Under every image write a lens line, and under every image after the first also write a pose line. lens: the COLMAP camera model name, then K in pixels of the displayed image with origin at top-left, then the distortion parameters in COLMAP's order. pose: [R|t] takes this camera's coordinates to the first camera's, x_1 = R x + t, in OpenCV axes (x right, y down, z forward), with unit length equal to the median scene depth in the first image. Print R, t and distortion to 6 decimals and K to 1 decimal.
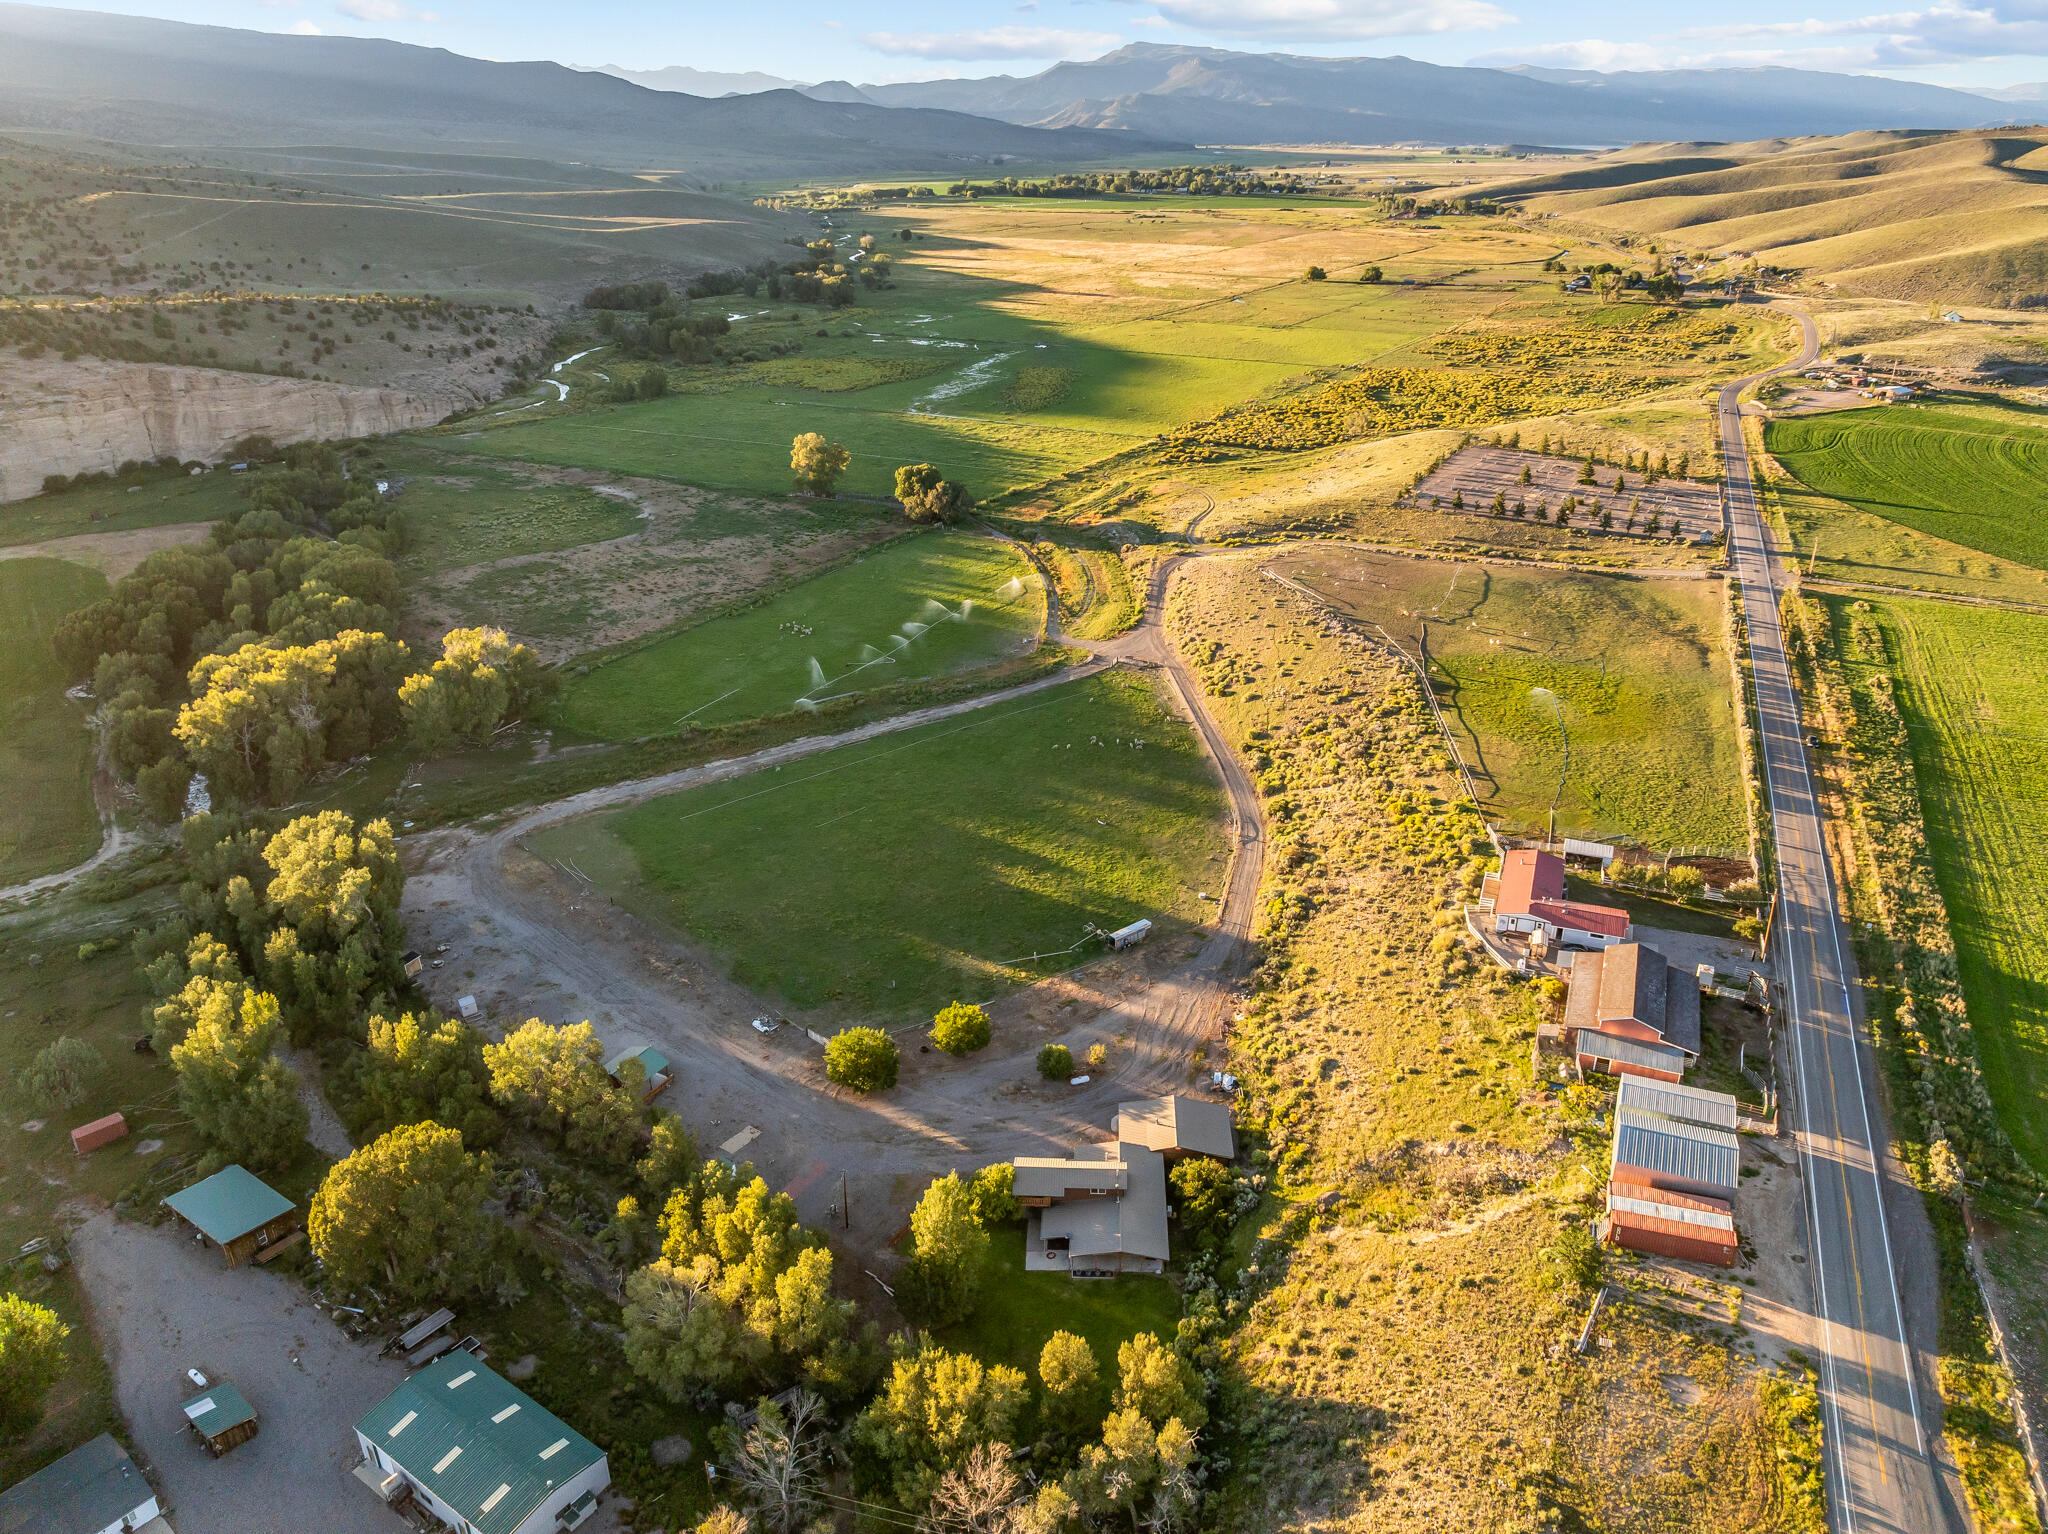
lens RADIAL K [[1444.7, 0, 1039.8], [0, 1444.7, 763.3], [0, 0, 1]] dist [-0.031178, -0.007265]
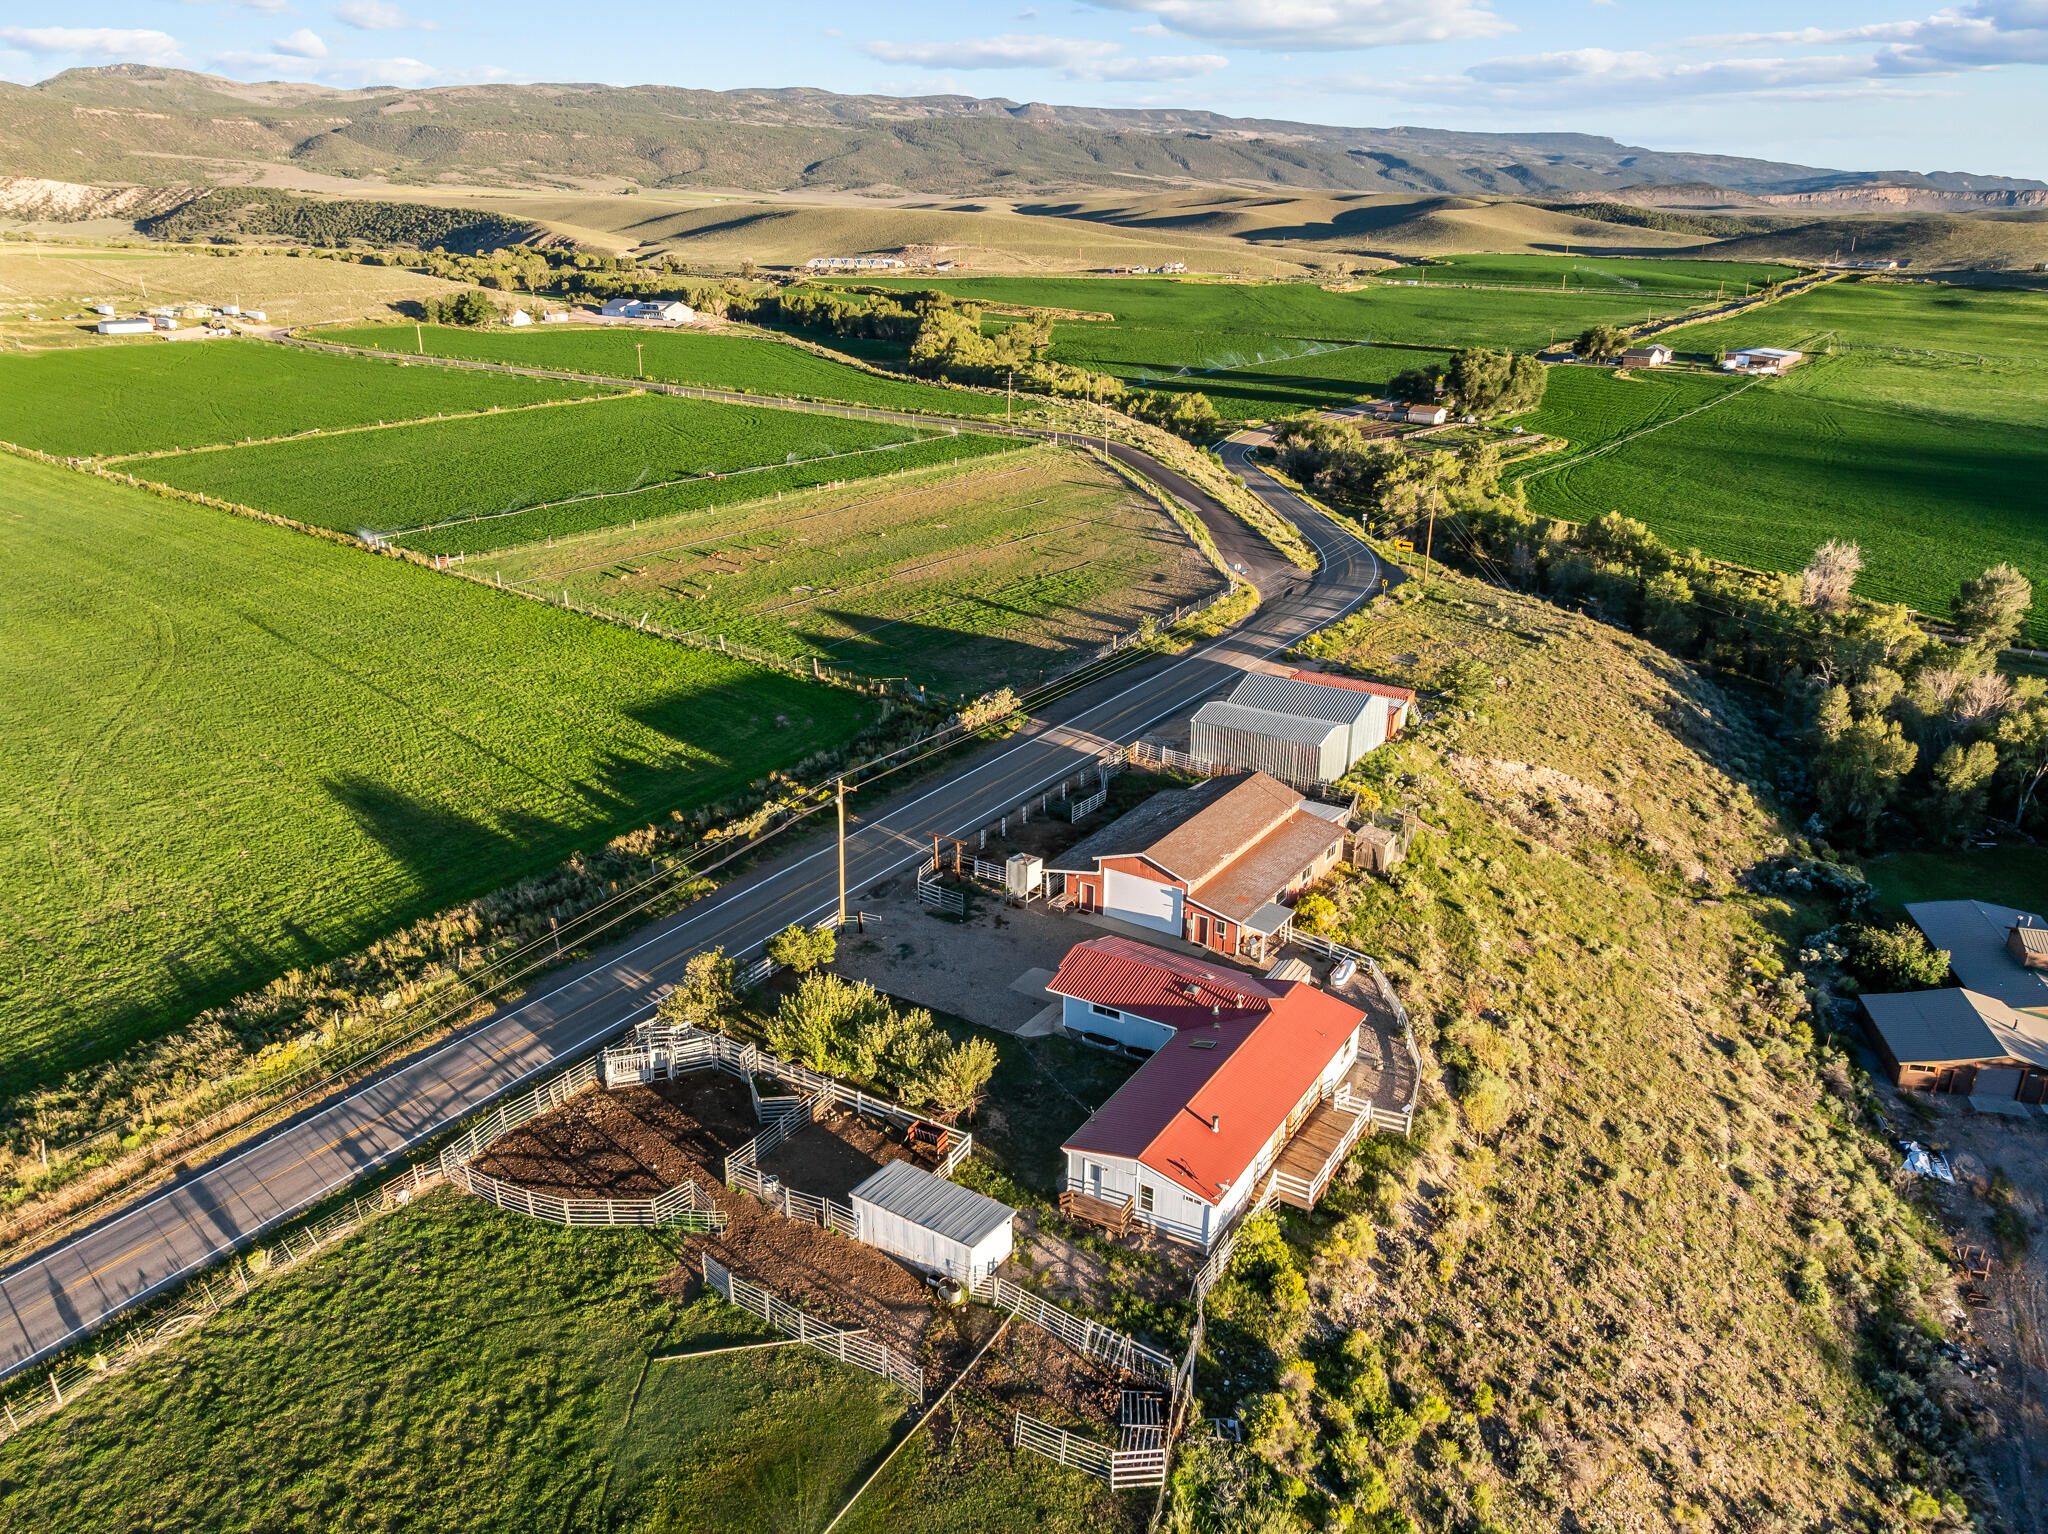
lens RADIAL K [[1444.8, 0, 1024.0], [0, 1444.8, 767.0], [0, 0, 1]] dist [-0.029741, 0.000264]
pose [[-0.981163, -0.064724, 0.182017, 0.296035], [0.082456, 0.711751, 0.697575, -0.205592], [-0.174701, 0.699443, -0.693007, 1.081240]]
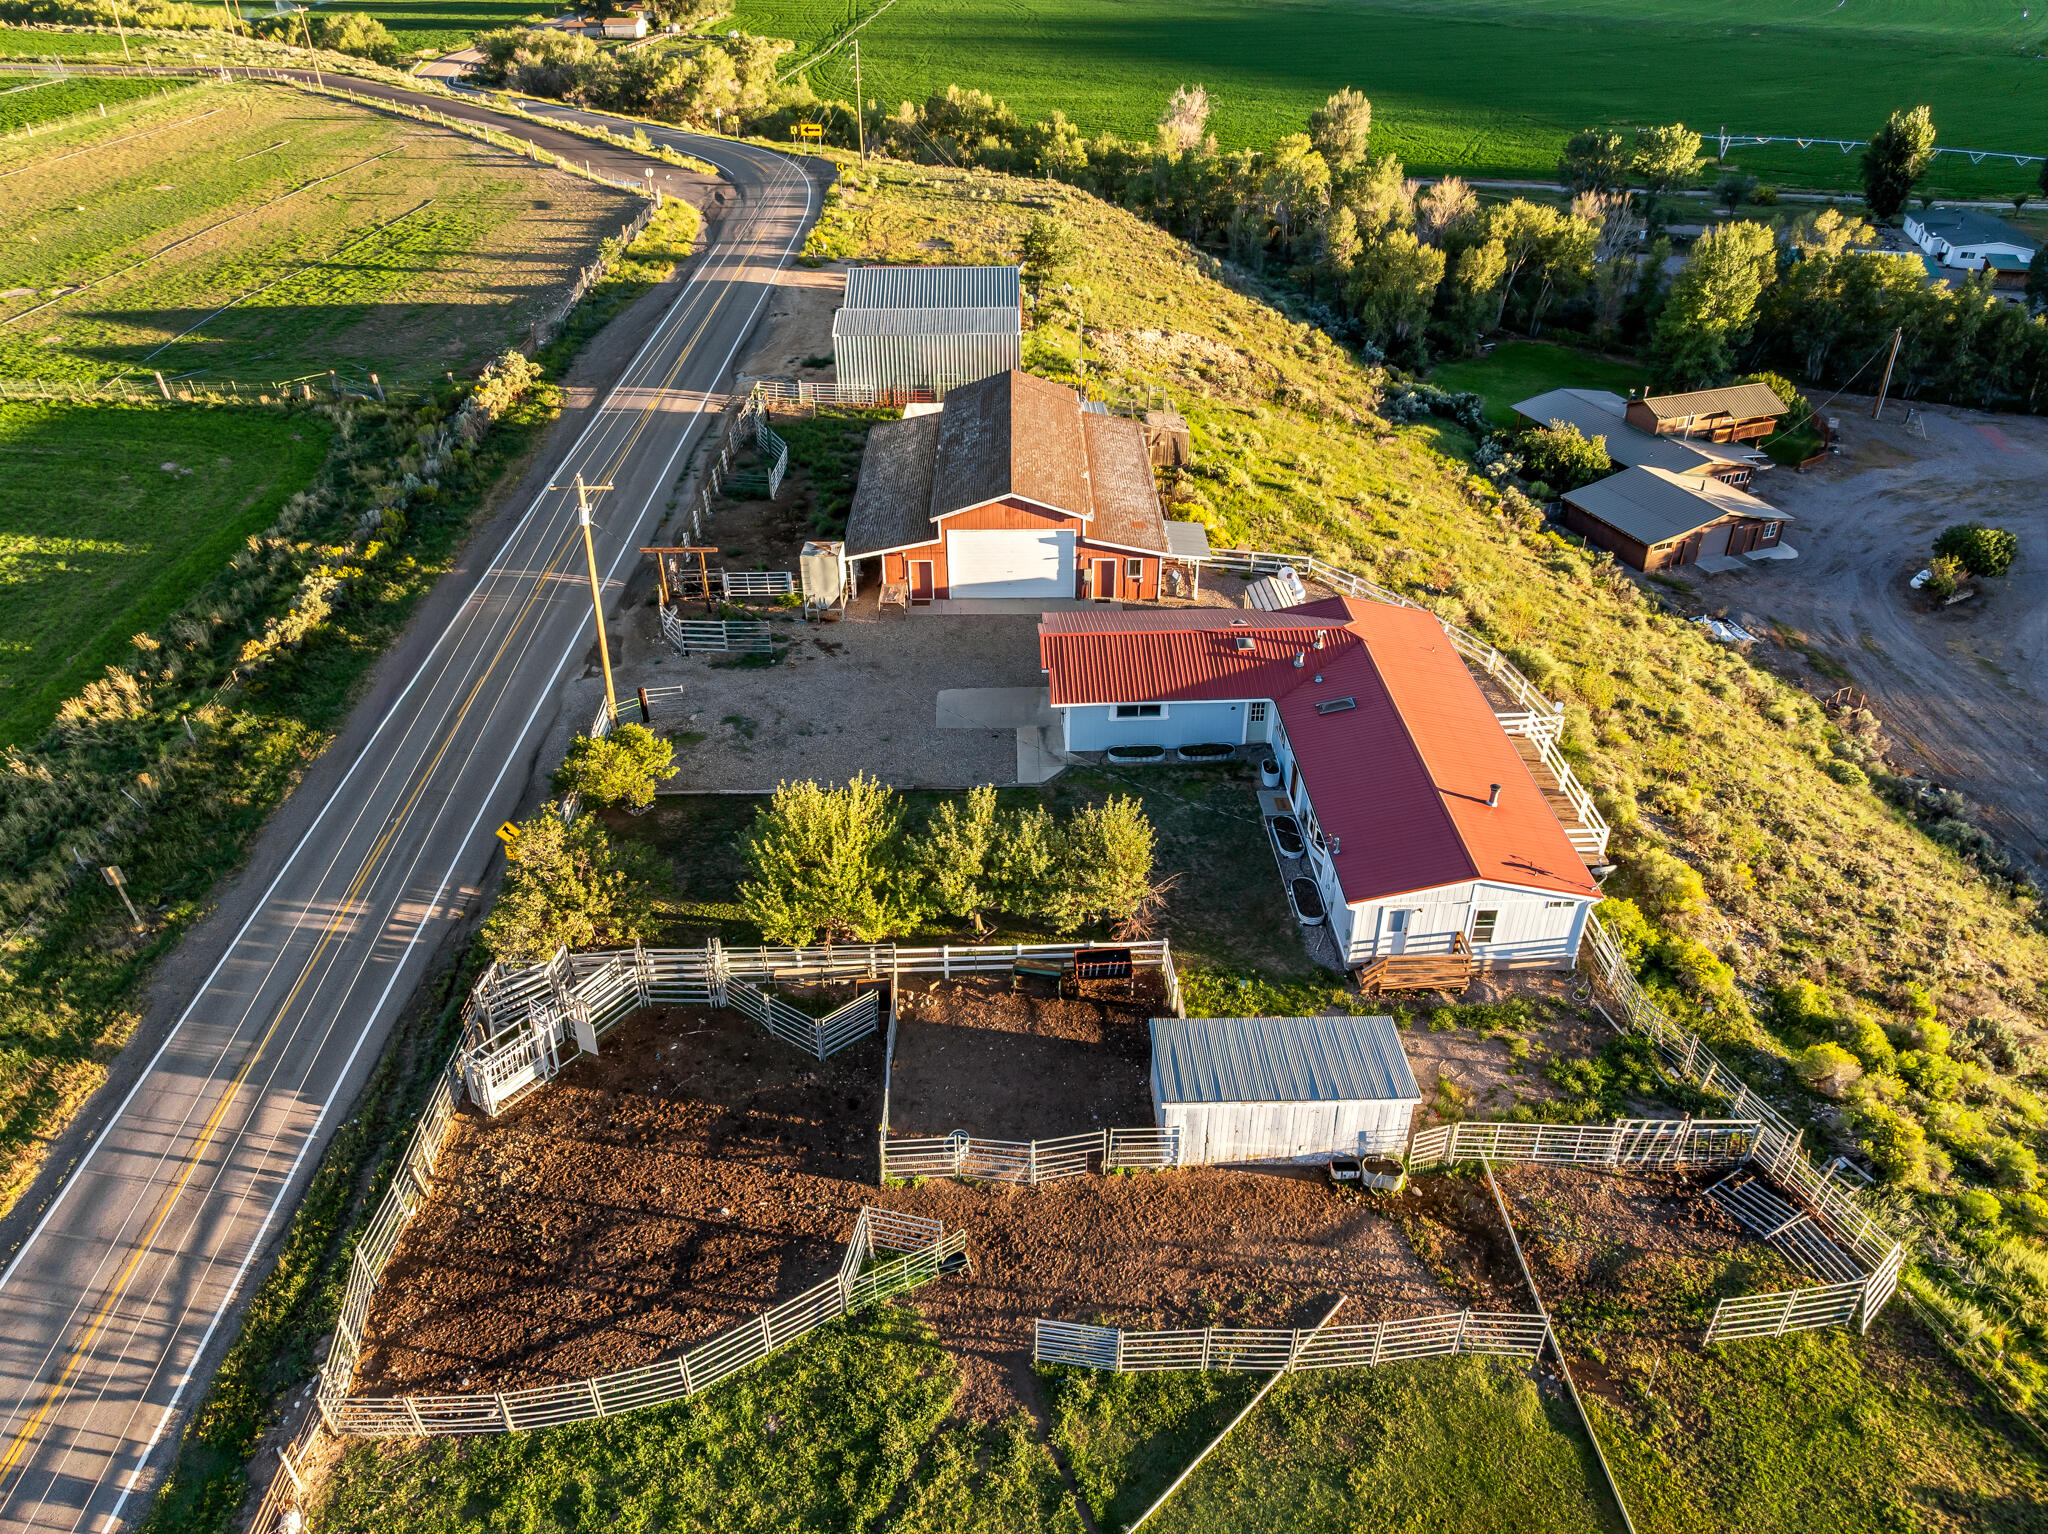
lens RADIAL K [[1444.7, 0, 1039.8], [0, 1444.7, 763.3], [0, 0, 1]] dist [-0.031178, -0.007265]
pose [[-0.917903, 0.218956, -0.330928, 0.437690], [-0.158147, 0.563018, 0.811172, -0.101816], [0.363929, 0.796912, -0.482168, 0.990742]]
